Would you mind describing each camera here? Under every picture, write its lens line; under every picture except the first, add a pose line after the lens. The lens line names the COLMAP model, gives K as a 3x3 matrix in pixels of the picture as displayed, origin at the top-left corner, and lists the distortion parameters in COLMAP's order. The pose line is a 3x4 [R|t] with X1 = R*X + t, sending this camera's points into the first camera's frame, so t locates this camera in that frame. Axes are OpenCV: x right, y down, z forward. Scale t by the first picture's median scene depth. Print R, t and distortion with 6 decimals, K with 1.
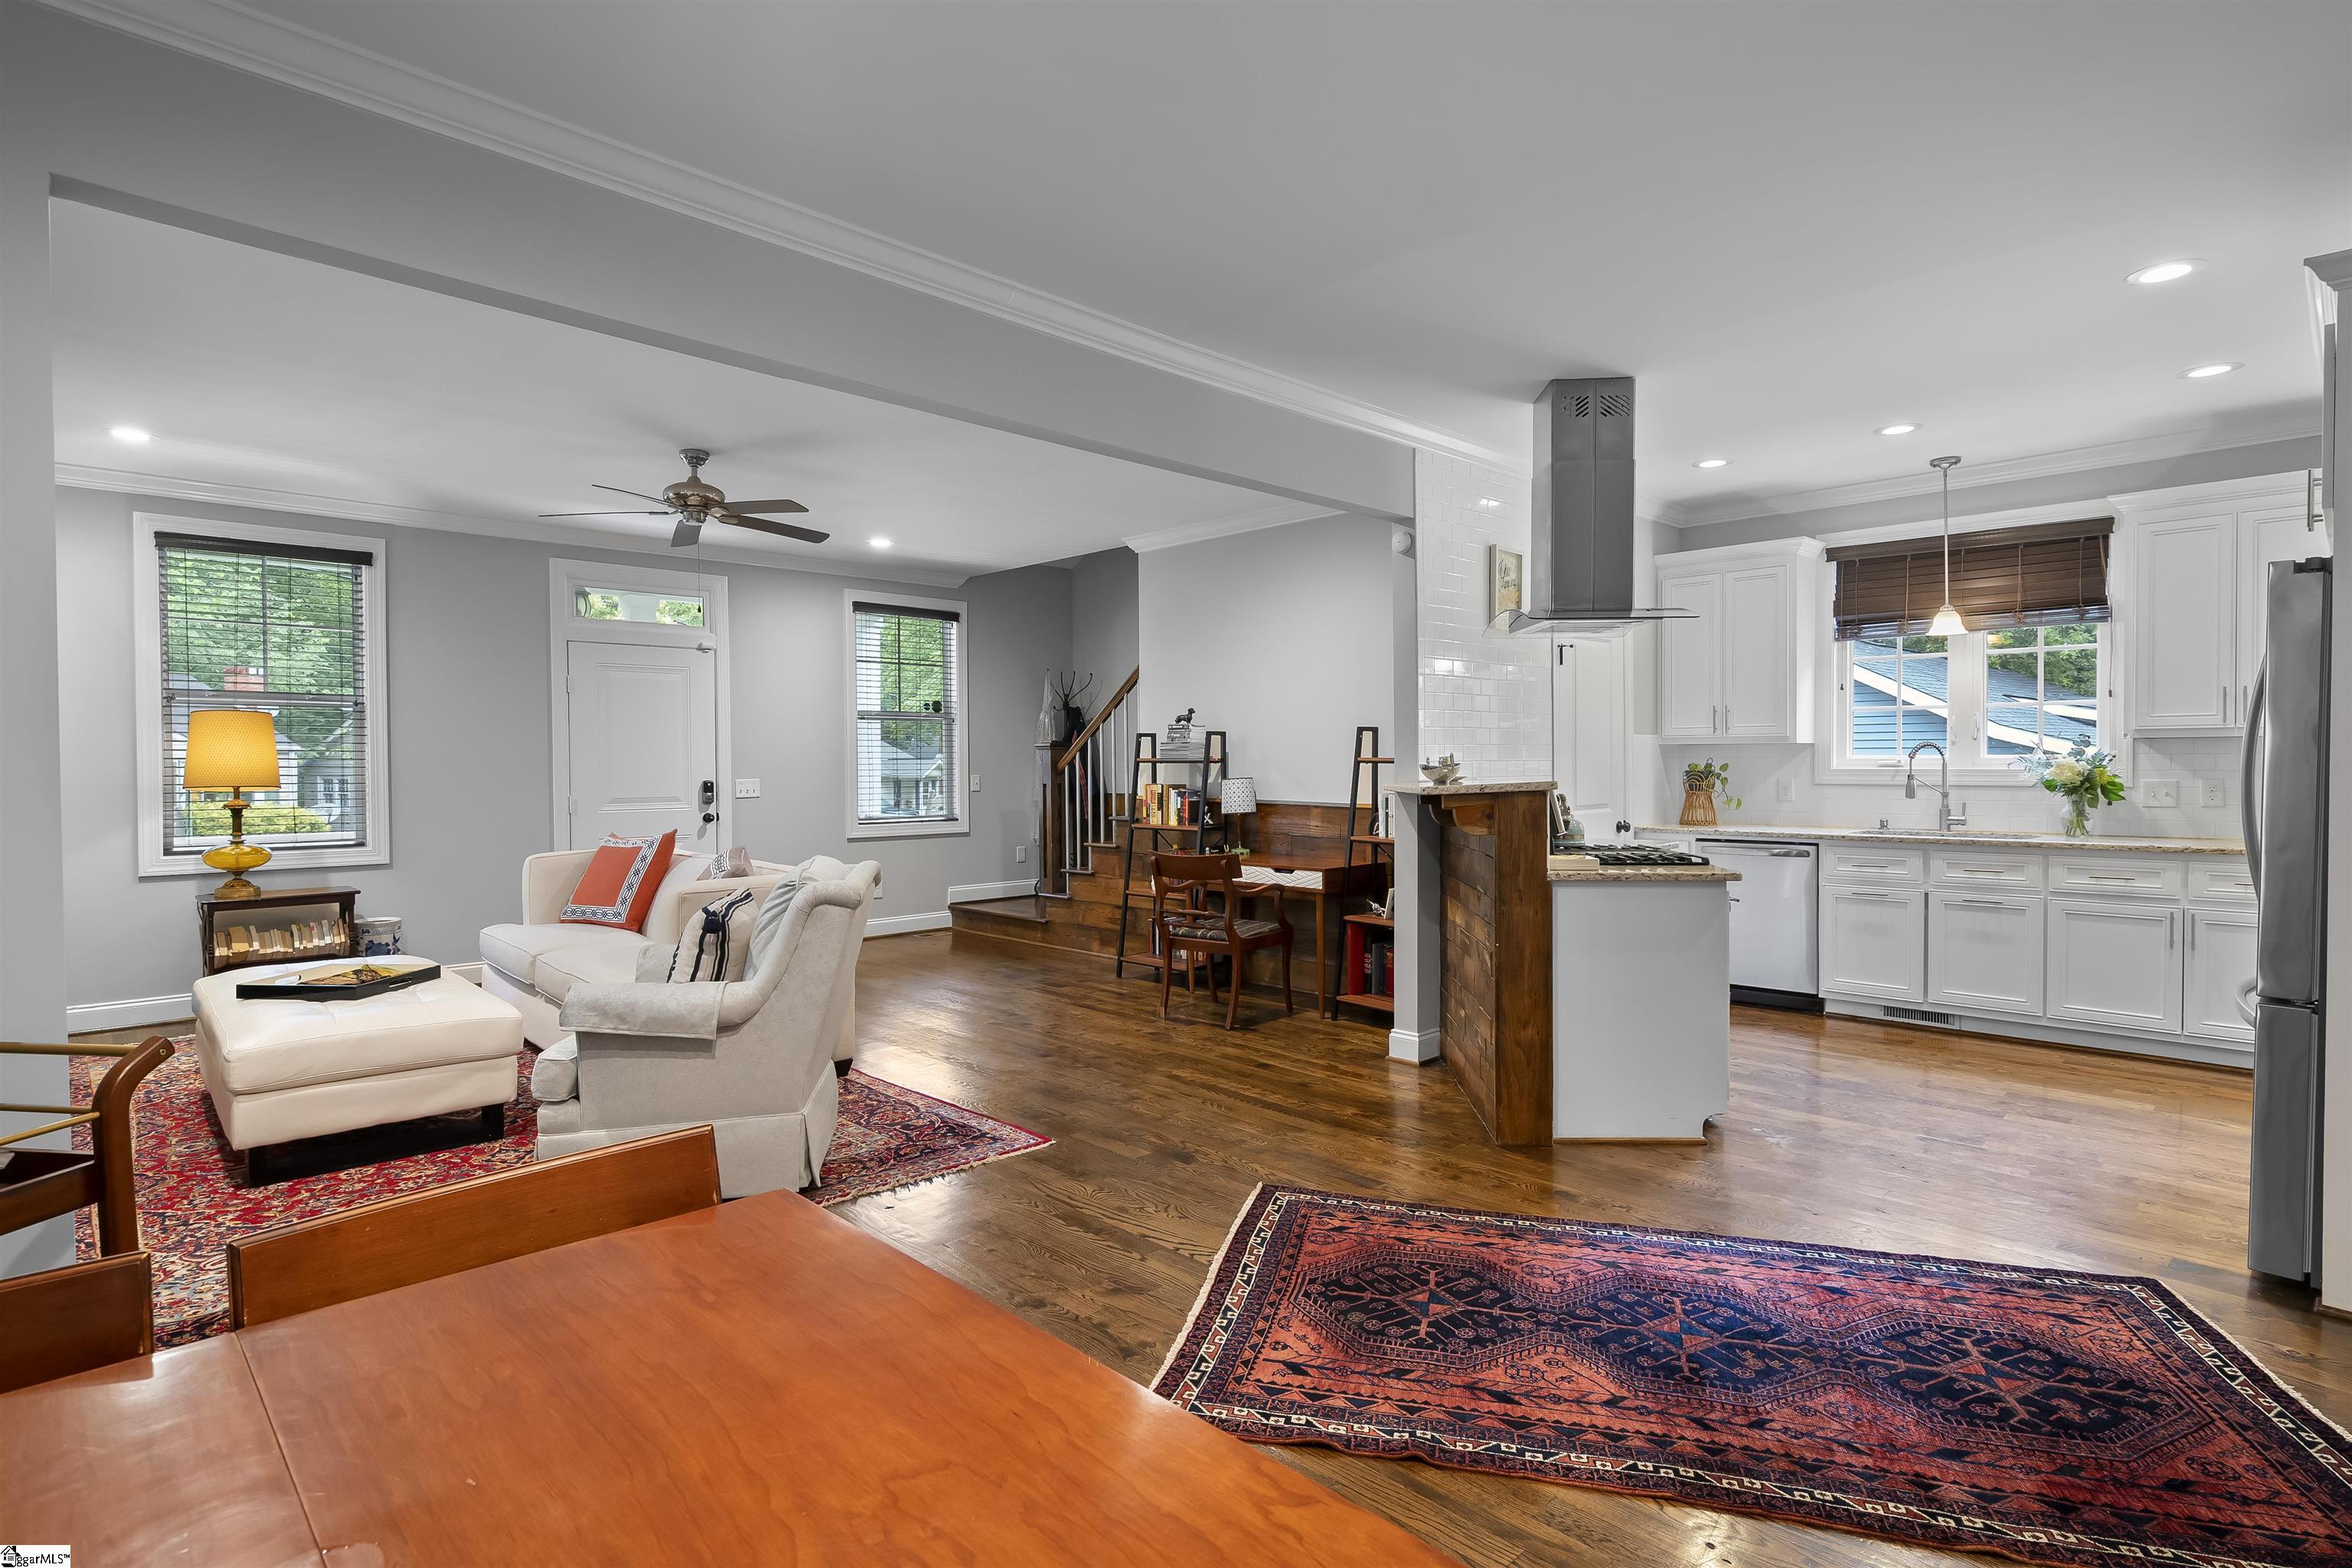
lens RADIAL K [[1172.5, 0, 1178.1], [0, 1172.5, 783.0], [0, 0, 1]] dist [0.003208, 0.000912]
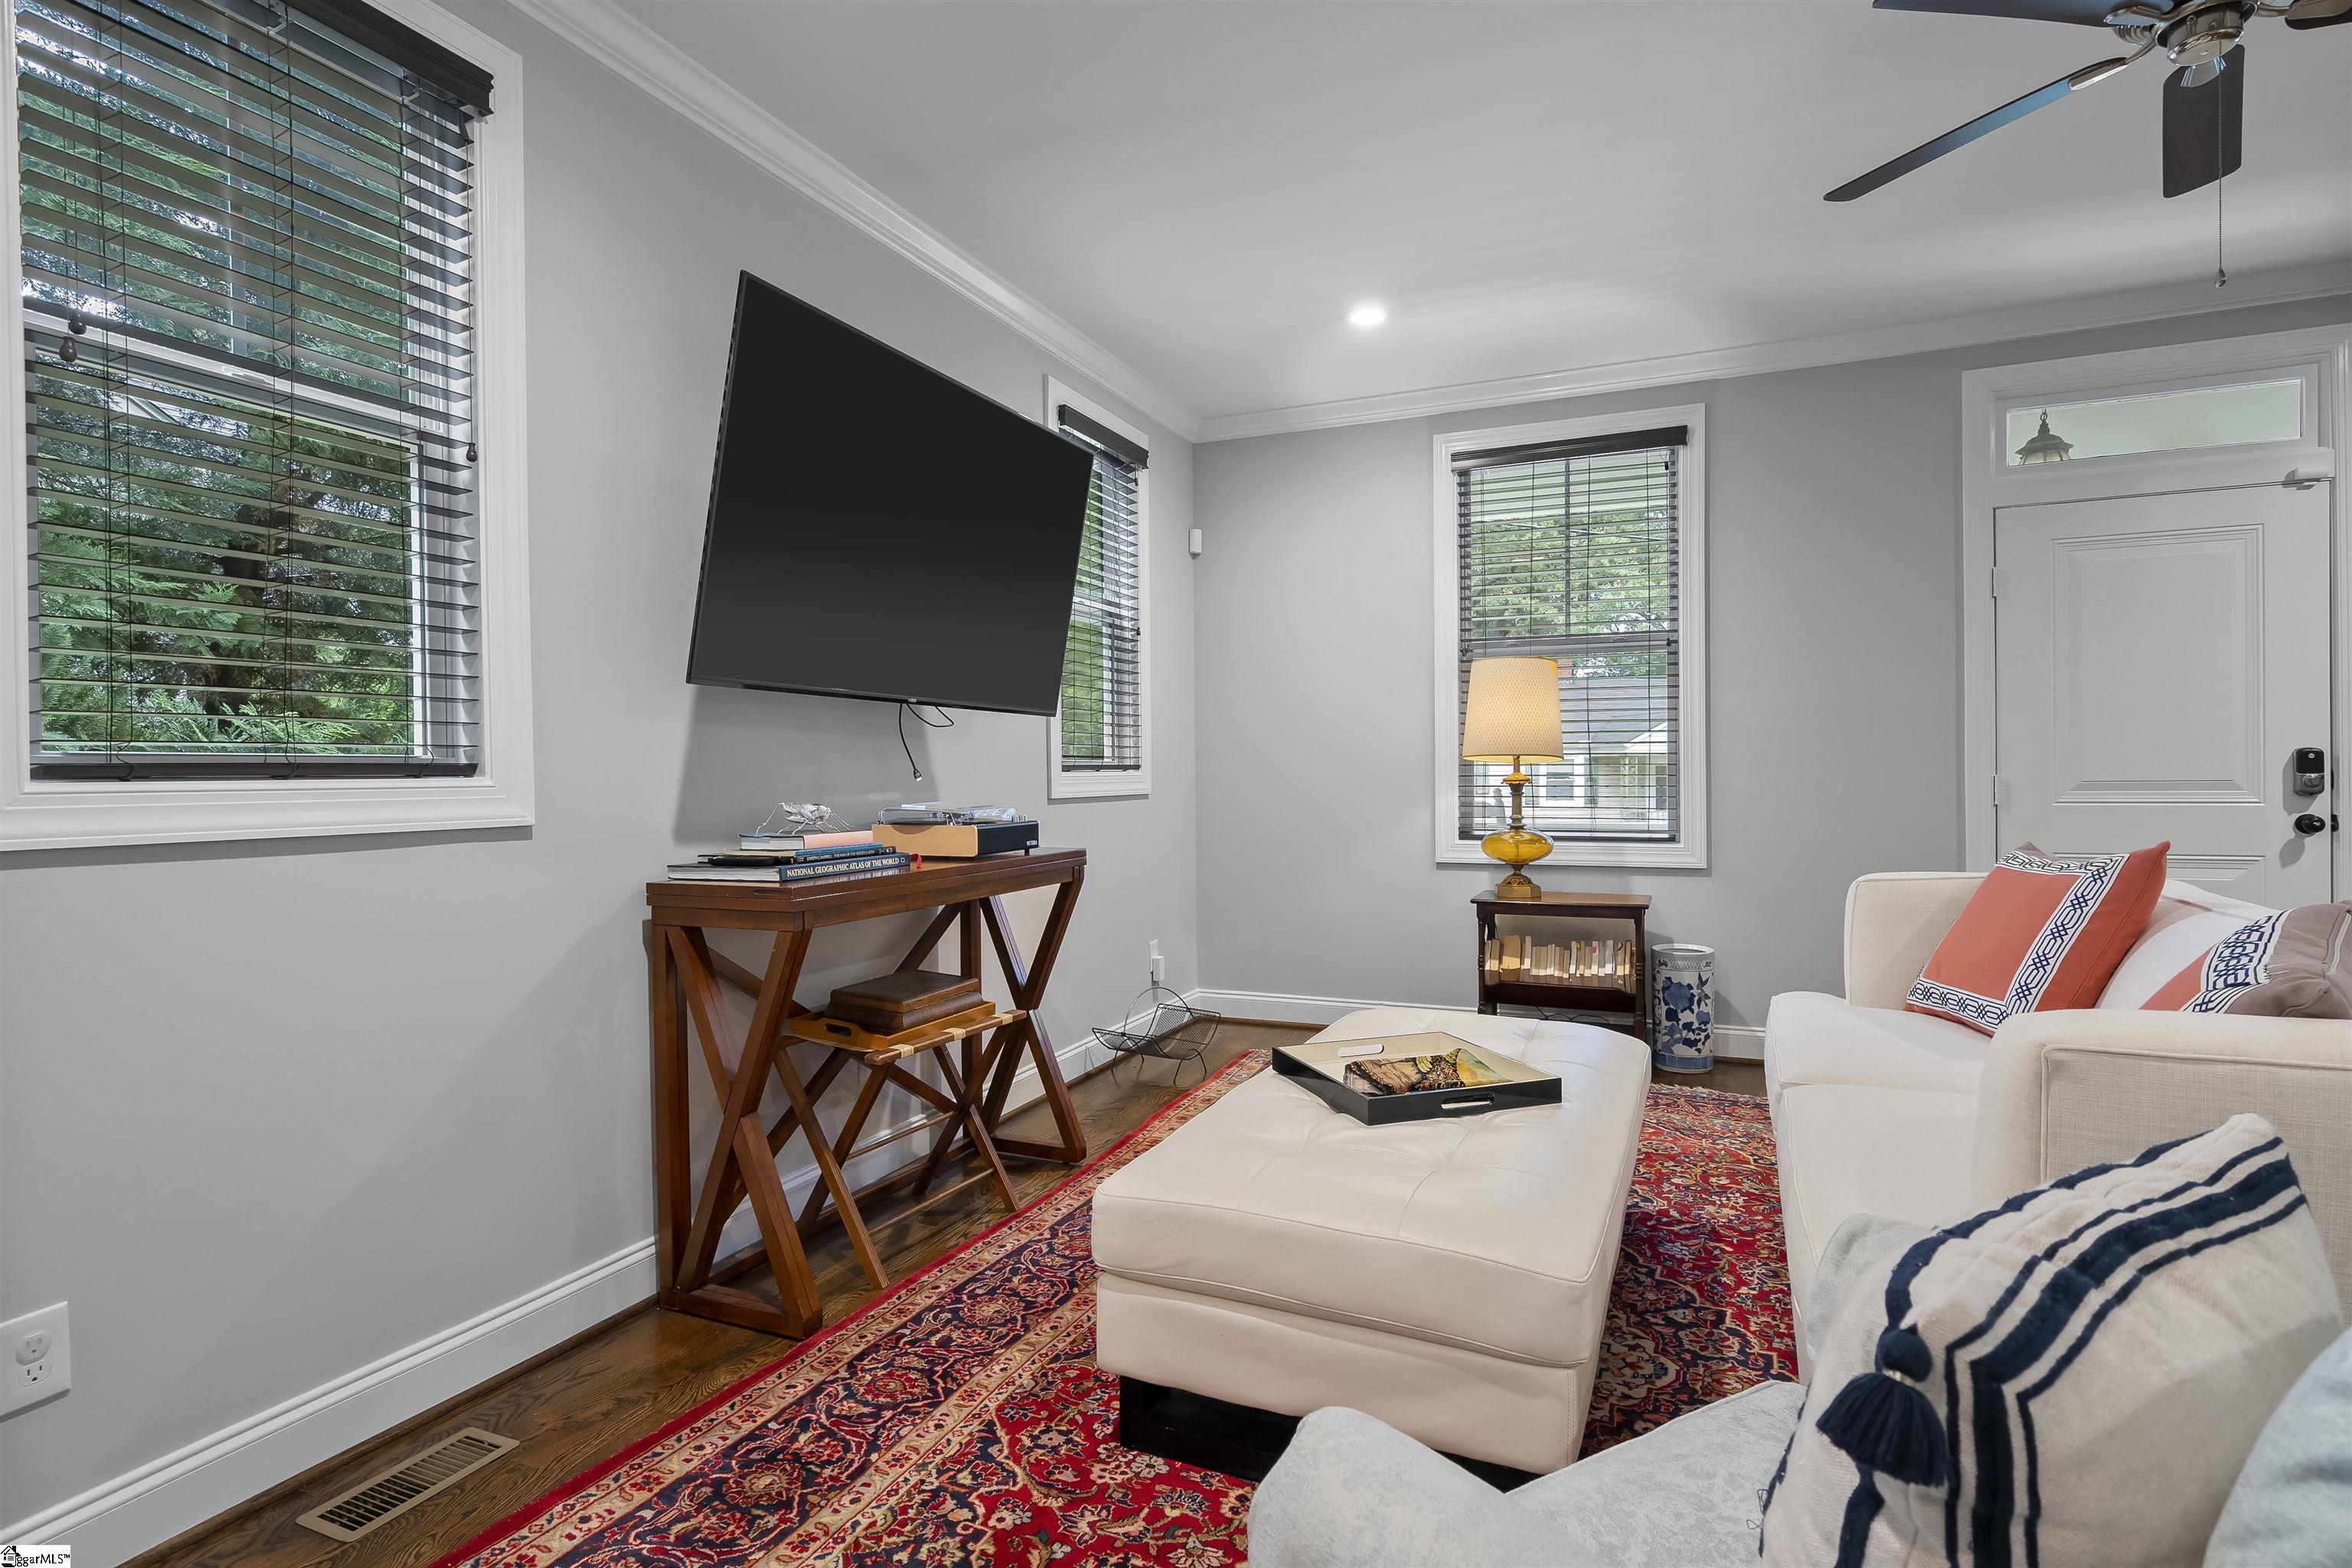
lens RADIAL K [[1172.5, 0, 1173.8], [0, 1172.5, 777.2], [0, 0, 1]] dist [0.003208, 0.000912]
pose [[0.378125, 0.005234, -0.925740, -0.153871], [-0.008580, 0.999961, 0.002149, 0.016361], [0.925715, 0.007130, 0.378155, 0.463144]]
